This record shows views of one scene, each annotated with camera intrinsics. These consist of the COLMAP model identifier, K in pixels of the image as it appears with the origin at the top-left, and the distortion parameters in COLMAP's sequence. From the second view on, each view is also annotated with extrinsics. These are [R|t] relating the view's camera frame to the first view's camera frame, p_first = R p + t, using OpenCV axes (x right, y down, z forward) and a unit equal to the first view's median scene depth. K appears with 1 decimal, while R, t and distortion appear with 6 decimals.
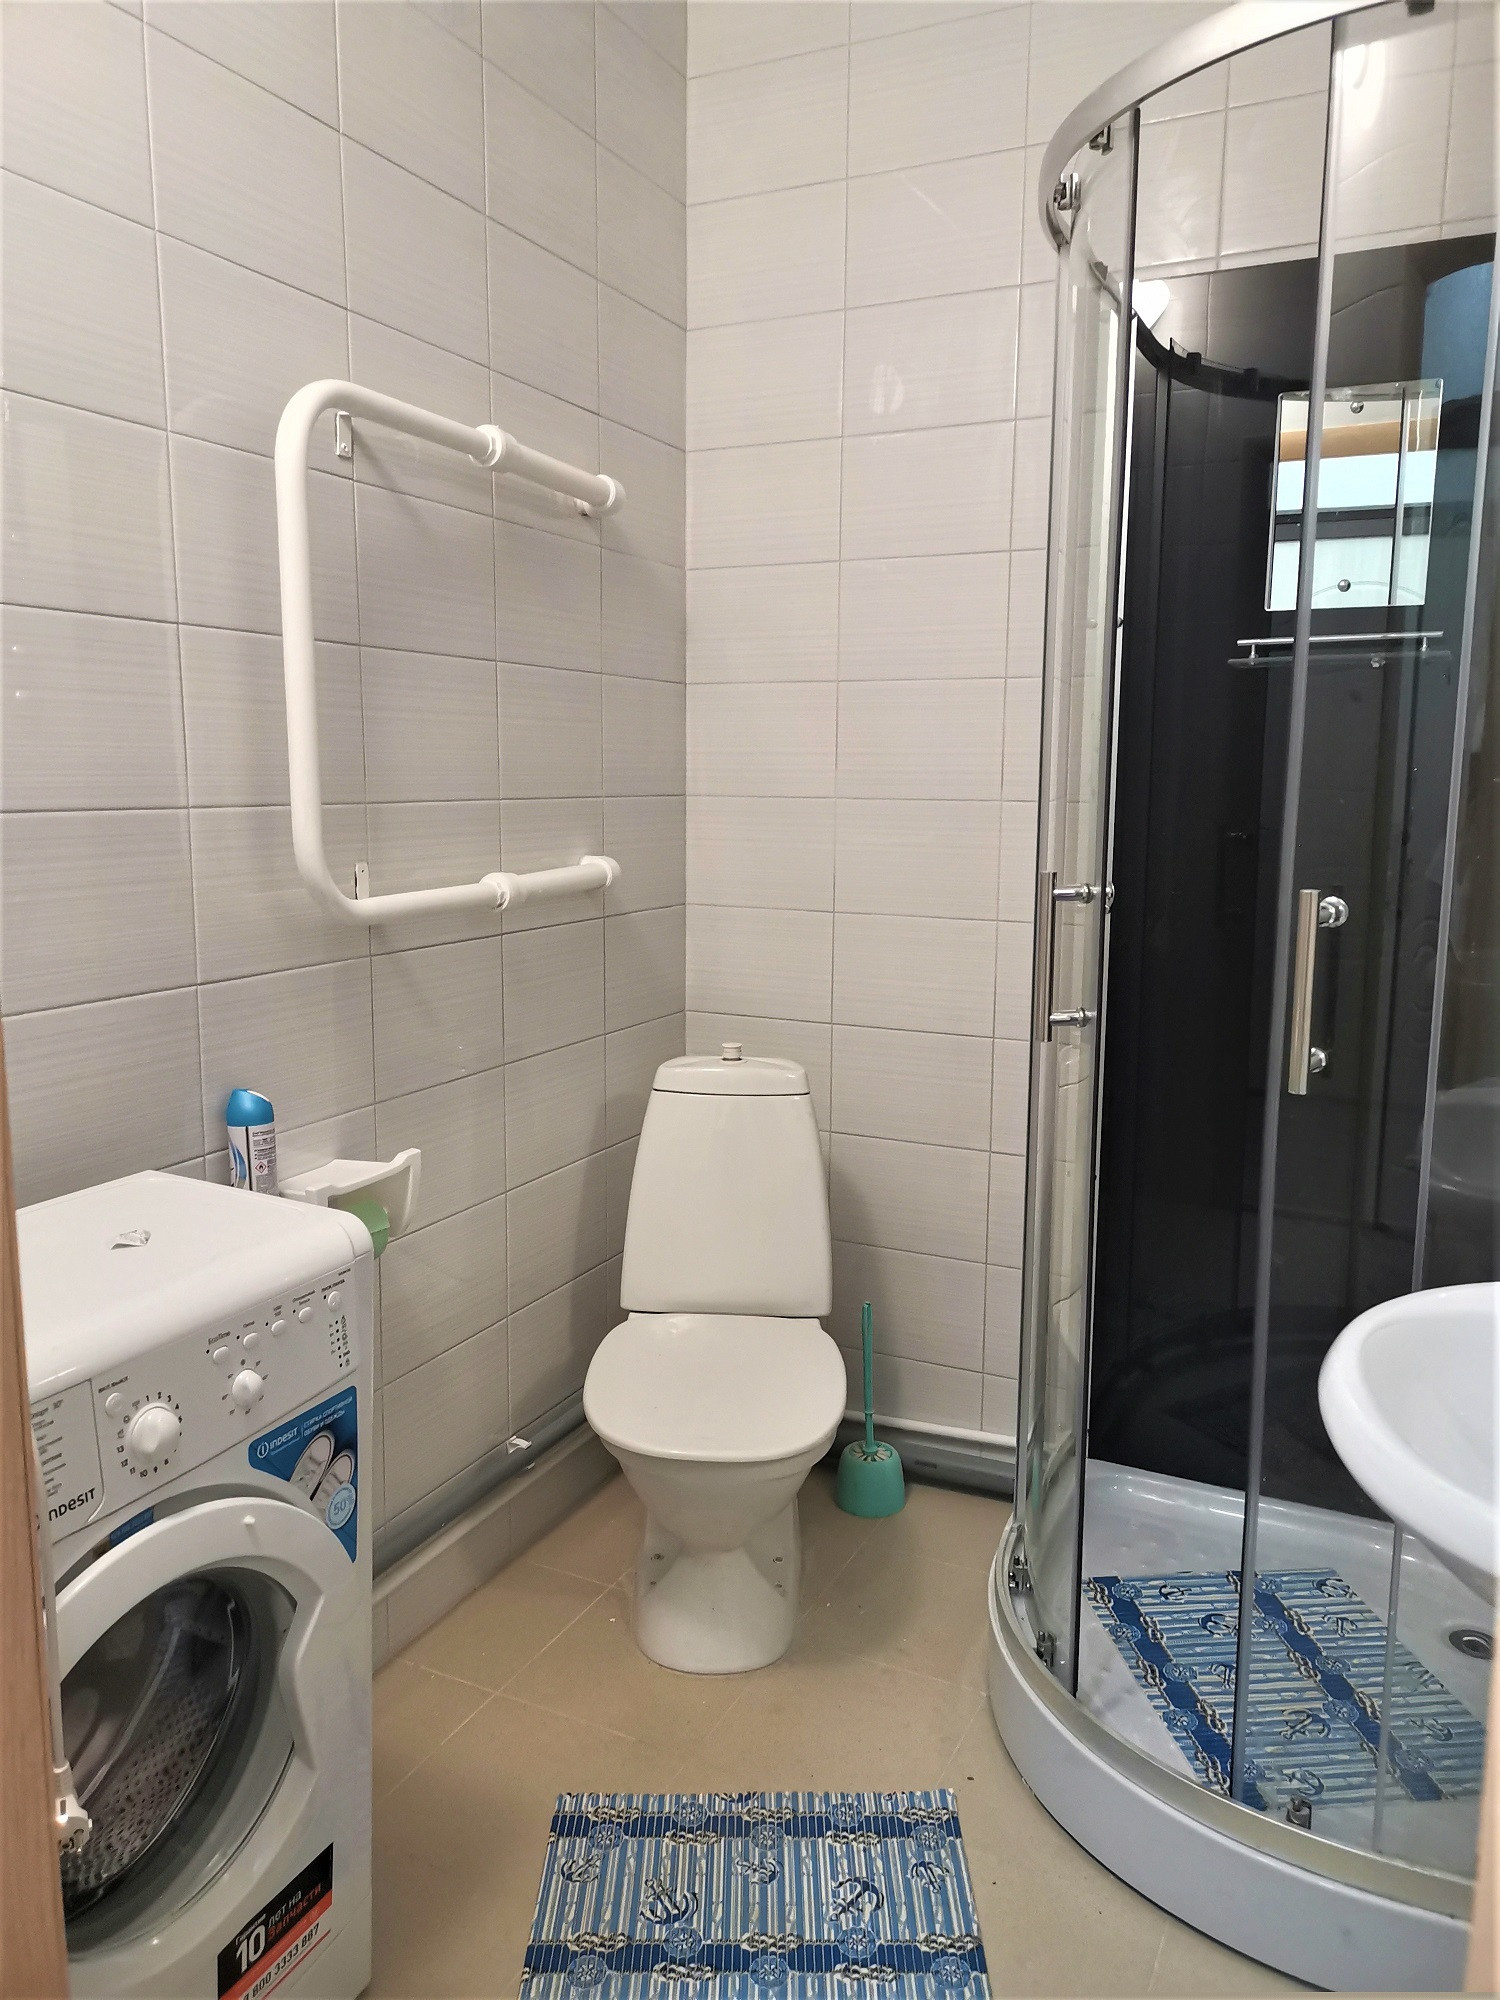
lens RADIAL K [[1495.3, 0, 752.5], [0, 1495.3, 998.0], [0, 0, 1]] dist [0.030480, -0.023073]
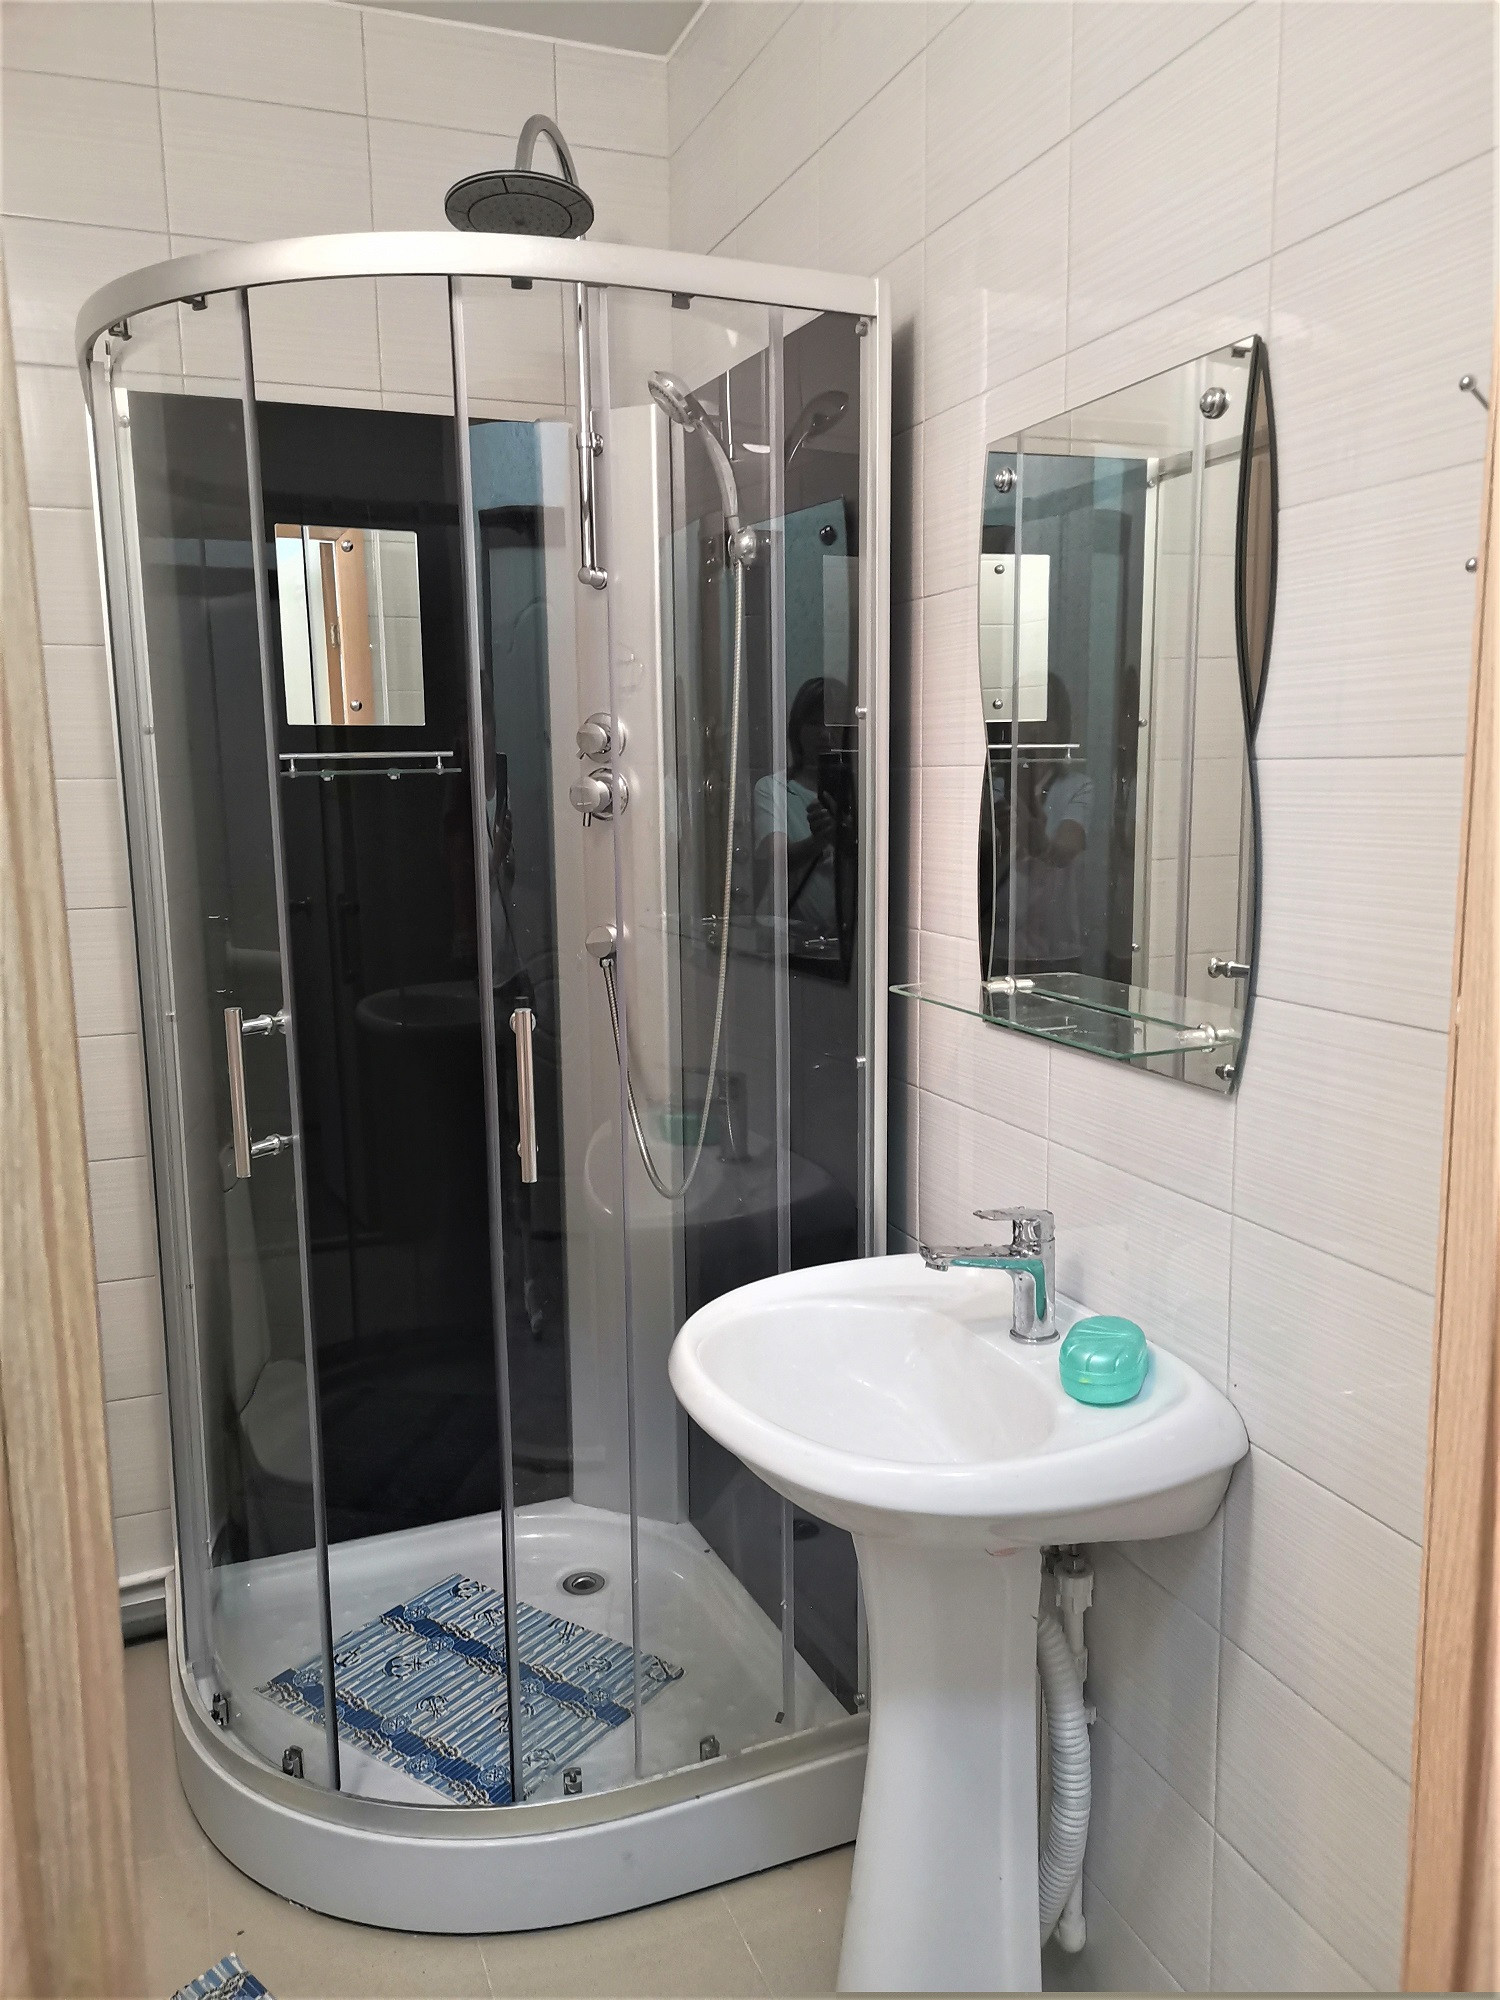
lens RADIAL K [[1495.3, 0, 761.3], [0, 1495.3, 995.0], [0, 0, 1]] dist [0.030480, -0.023073]
pose [[0.674782, -0.127153, 0.726981, -0.255474], [0.133263, 0.989847, 0.049434, -0.084603], [-0.725885, 0.063523, 0.684876, 0.045345]]
